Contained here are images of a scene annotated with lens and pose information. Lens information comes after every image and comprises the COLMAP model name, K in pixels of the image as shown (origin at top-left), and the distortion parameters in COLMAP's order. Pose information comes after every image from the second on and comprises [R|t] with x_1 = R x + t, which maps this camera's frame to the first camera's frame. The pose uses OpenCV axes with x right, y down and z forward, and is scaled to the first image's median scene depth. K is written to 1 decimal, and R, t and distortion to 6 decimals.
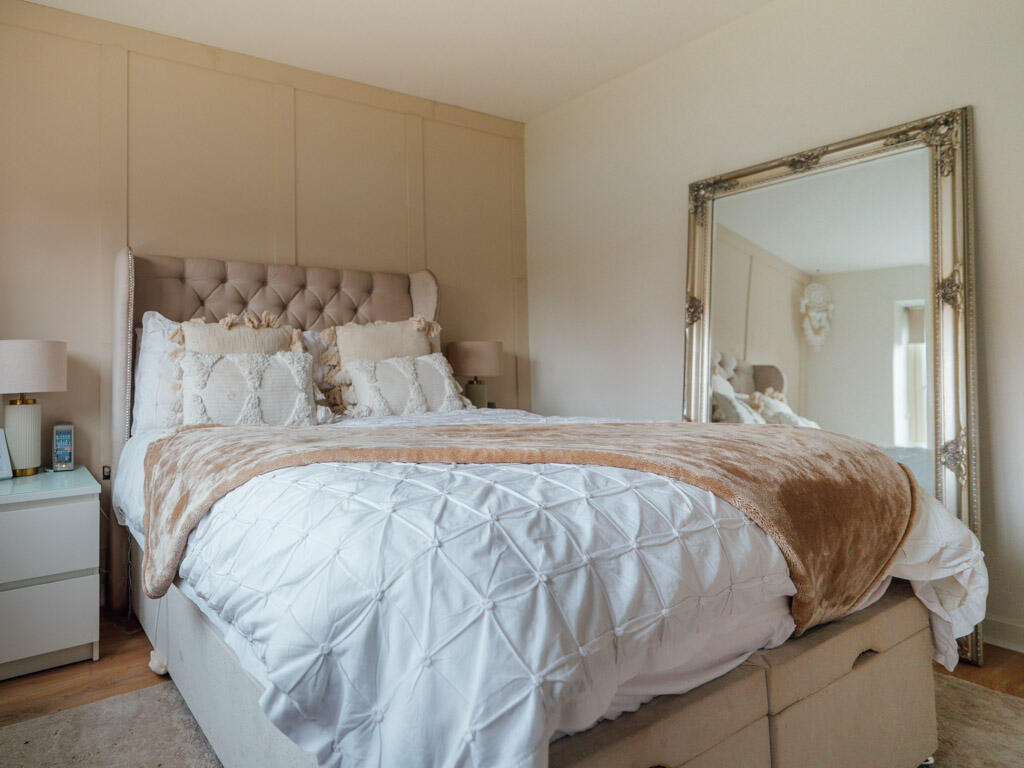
lens RADIAL K [[564.4, 0, 515.1], [0, 564.4, 367.9], [0, 0, 1]] dist [0.005336, 0.000023]
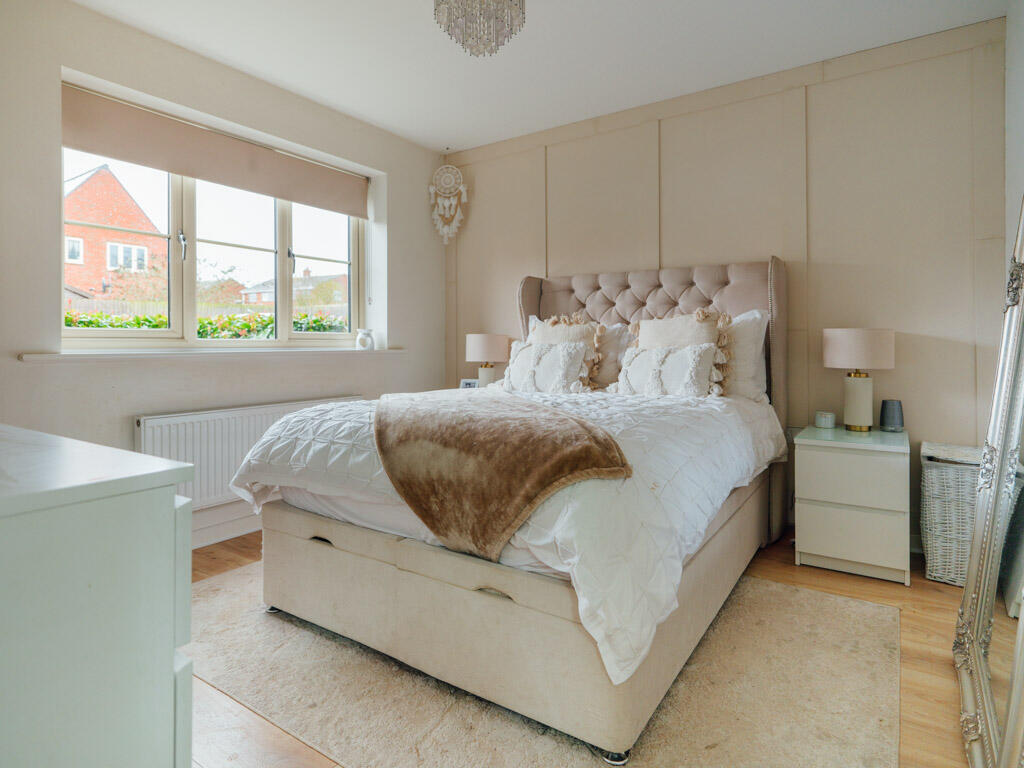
lens RADIAL K [[565.4, 0, 510.1], [0, 565.4, 396.8], [0, 0, 1]] dist [0.002574, 0.000539]
pose [[0.432983, 0.099649, -0.895877, 0.724369], [-0.022602, 0.994758, 0.099724, -0.024933], [0.901119, -0.022930, 0.432966, 0.210603]]
